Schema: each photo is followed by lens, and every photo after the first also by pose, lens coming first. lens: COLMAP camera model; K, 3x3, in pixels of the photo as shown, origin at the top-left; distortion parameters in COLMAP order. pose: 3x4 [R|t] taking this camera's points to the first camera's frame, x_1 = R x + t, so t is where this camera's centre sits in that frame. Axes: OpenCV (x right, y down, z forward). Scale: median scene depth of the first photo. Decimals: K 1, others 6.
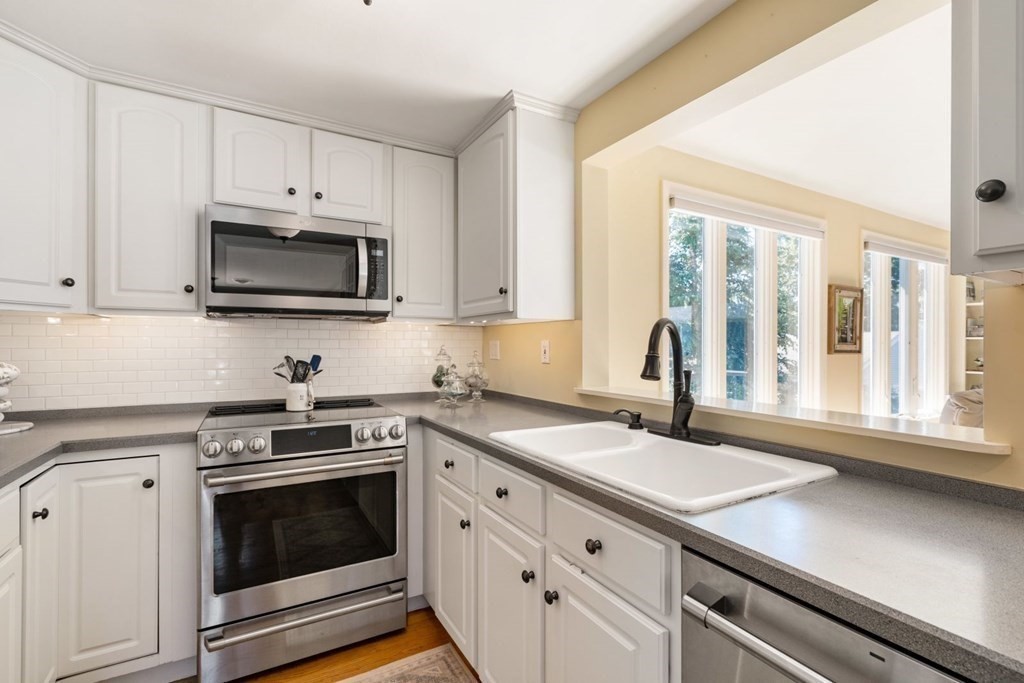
lens RADIAL K [[464.5, 0, 511.6], [0, 464.5, 344.4], [0, 0, 1]] dist [-0.004766, -0.000313]
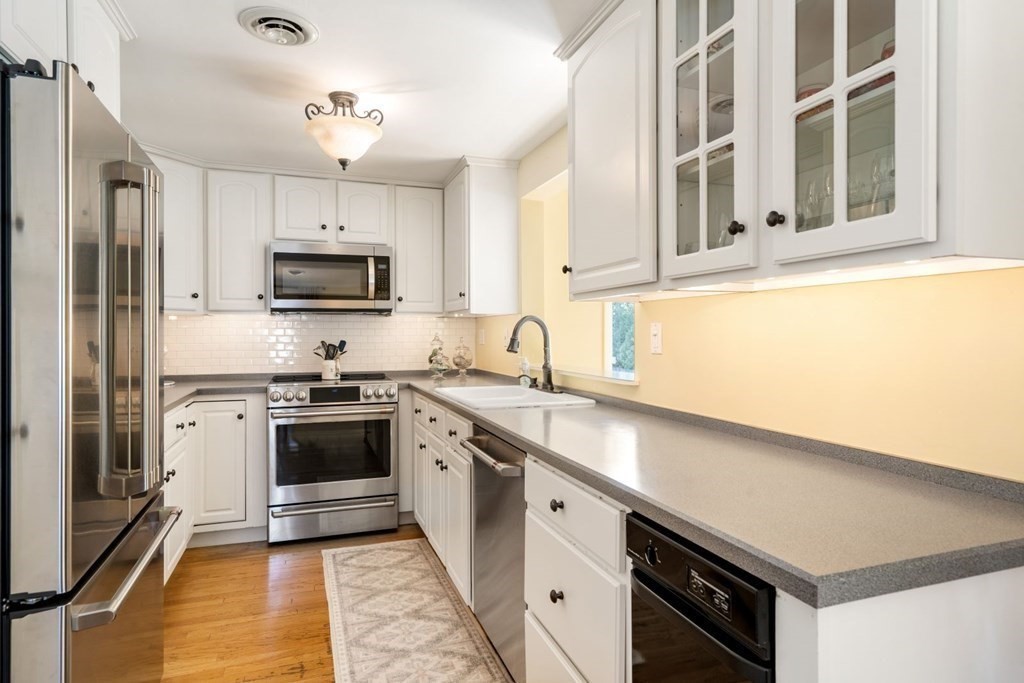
lens RADIAL K [[584.7, 0, 509.3], [0, 584.7, 331.3], [0, 0, 1]] dist [-0.003340, -0.000085]
pose [[0.983865, -0.004635, -0.178853, 0.451027], [0.004353, 0.999989, -0.001967, 0.001993], [0.178860, 0.001157, 0.983874, -0.742045]]
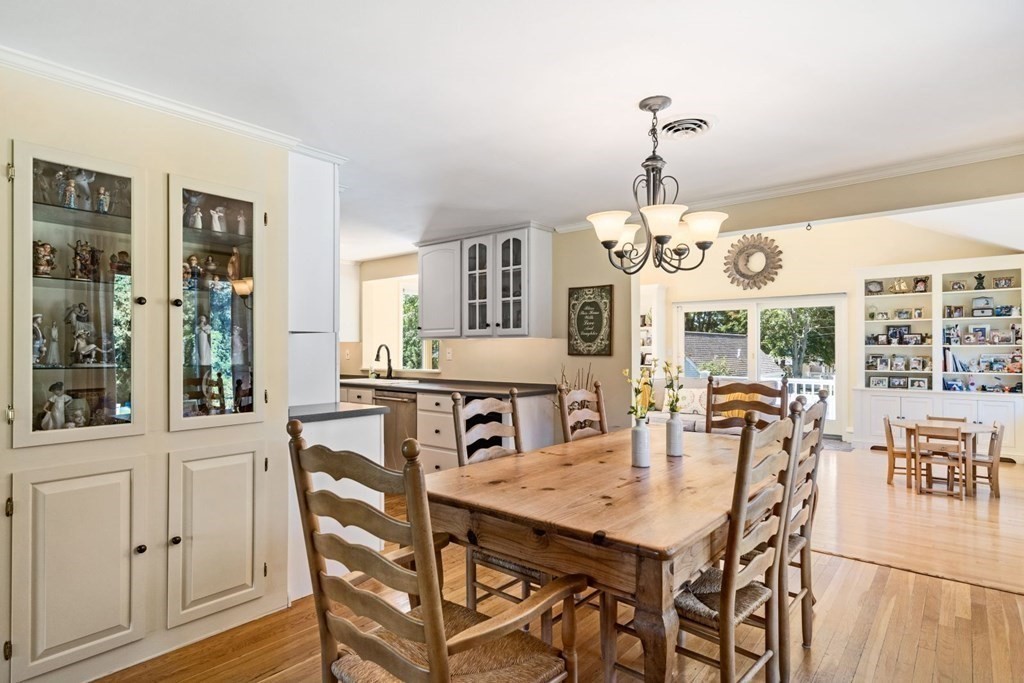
lens RADIAL K [[548.0, 0, 505.7], [0, 548.0, 342.7], [0, 0, 1]] dist [-0.007792, 0.000431]
pose [[0.941344, 0.002276, 0.337440, -0.140070], [0.002380, 0.999908, -0.013385, -0.005312], [-0.337439, 0.013403, 0.941252, -2.306178]]
